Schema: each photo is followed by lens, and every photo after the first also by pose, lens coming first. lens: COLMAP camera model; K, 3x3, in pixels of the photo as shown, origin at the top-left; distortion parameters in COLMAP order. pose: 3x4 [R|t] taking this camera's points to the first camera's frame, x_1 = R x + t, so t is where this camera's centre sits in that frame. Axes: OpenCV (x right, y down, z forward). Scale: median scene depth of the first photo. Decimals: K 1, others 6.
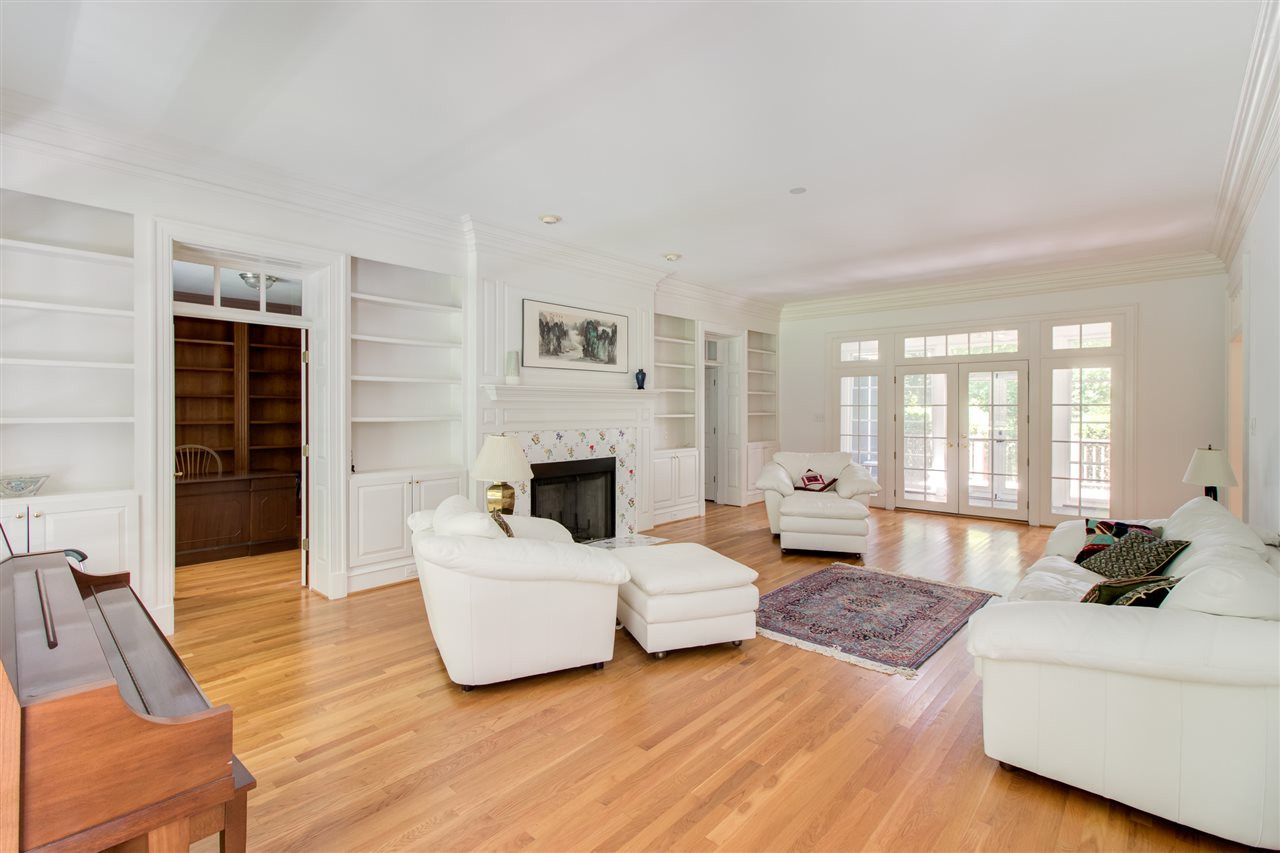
lens RADIAL K [[591.0, 0, 634.0], [0, 591.0, 412.1], [0, 0, 1]] dist [-0.000490, 0.000197]
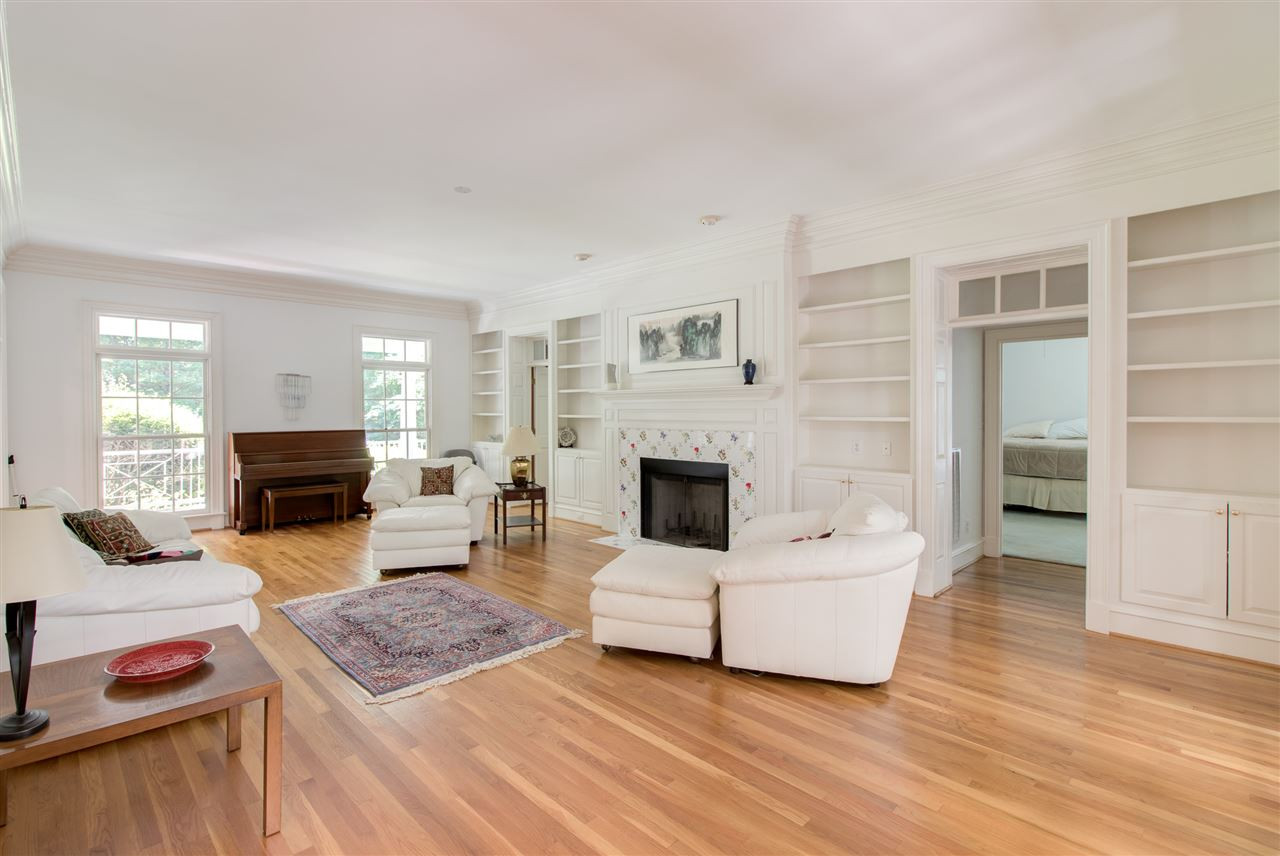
lens RADIAL K [[591.0, 0, 625.8], [0, 591.0, 404.1], [0, 0, 1]] dist [0.004962, -0.000884]
pose [[-0.052614, -0.009164, -0.998573, 0.882429], [-0.000471, 0.999958, -0.009152, -0.004465], [0.998615, -0.000011, -0.052617, 0.934800]]
